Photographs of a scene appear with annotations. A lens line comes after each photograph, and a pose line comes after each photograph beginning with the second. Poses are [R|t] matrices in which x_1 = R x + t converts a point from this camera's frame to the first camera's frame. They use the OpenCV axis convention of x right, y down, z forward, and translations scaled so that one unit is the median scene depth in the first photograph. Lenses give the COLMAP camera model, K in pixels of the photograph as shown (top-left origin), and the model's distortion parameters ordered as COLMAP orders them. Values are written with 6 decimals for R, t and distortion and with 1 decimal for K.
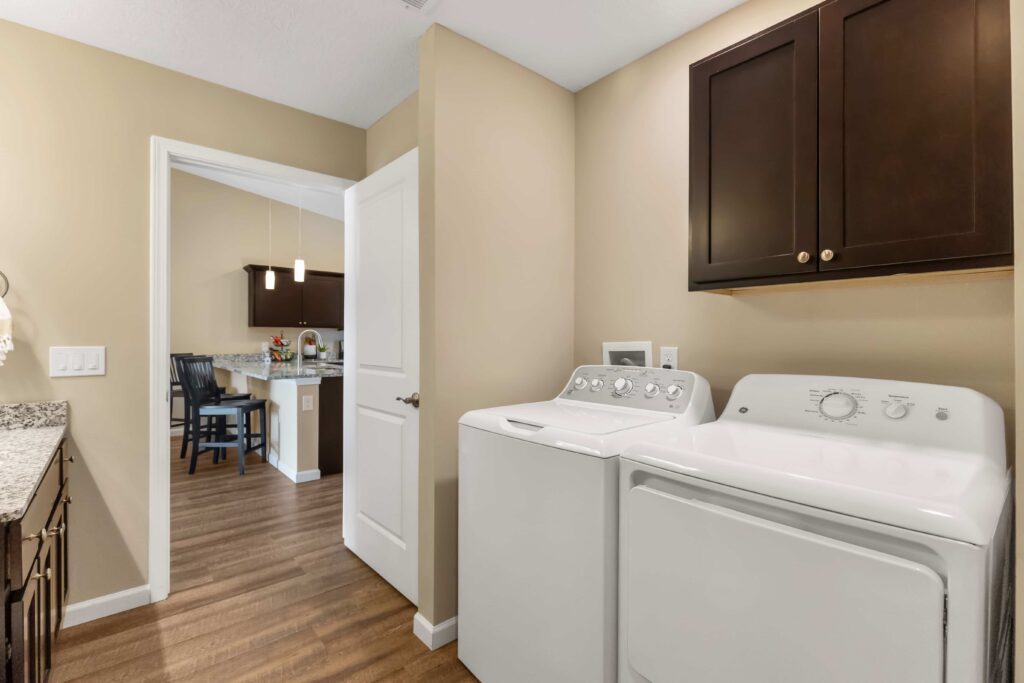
lens RADIAL K [[467.5, 0, 512.0], [0, 467.5, 341.5], [0, 0, 1]] dist [0.003102, 0.000774]
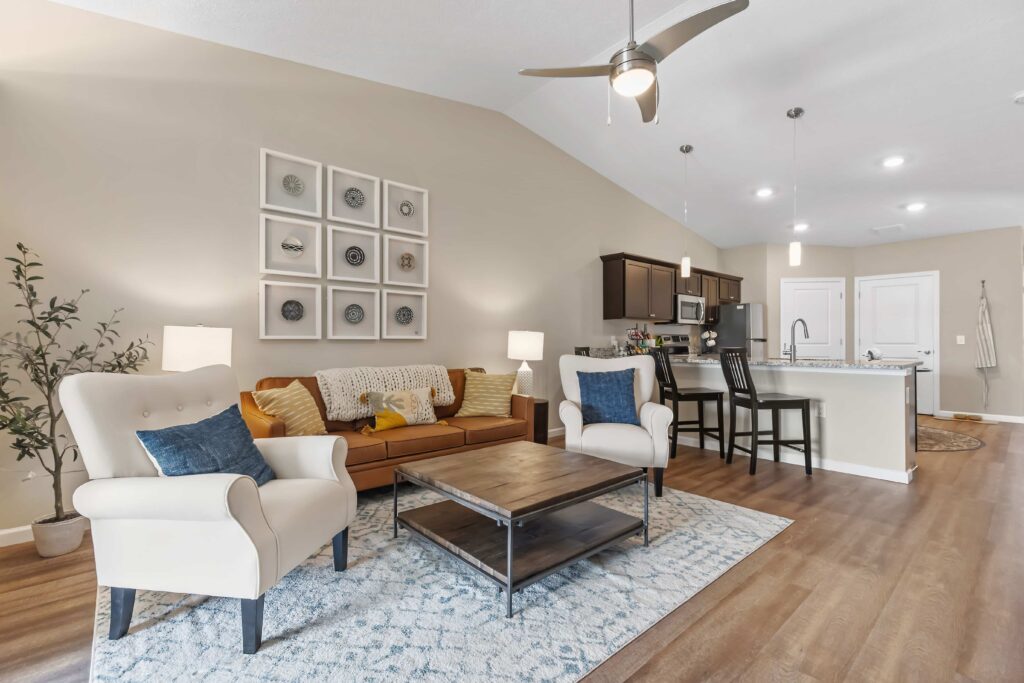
lens RADIAL K [[451.4, 0, 512.0], [0, 451.4, 341.5], [0, 0, 1]] dist [0.002589, 0.000342]
pose [[0.999937, -0.002758, 0.010839, -0.764034], [0.002841, 0.999967, -0.007649, 0.020120], [-0.010817, 0.007679, 0.999912, 0.098601]]
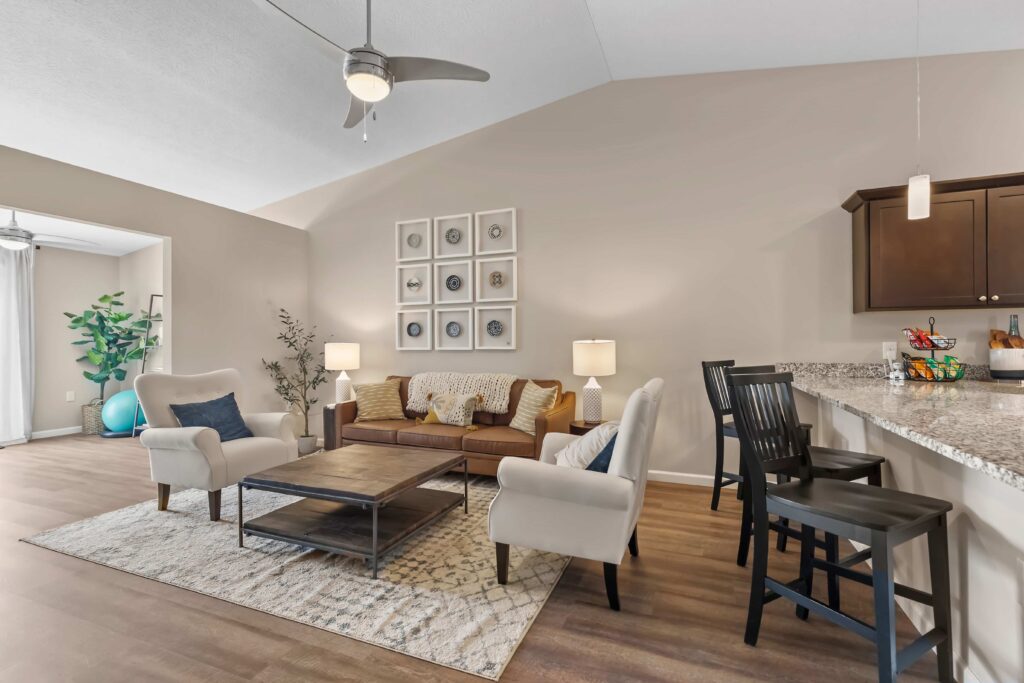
lens RADIAL K [[467.5, 0, 512.0], [0, 467.5, 341.5], [0, 0, 1]] dist [0.003102, 0.000774]
pose [[0.461650, -0.008169, -0.887025, -0.270548], [0.000420, 0.999959, -0.008990, 0.006073], [0.887062, 0.003778, 0.461634, 0.408834]]
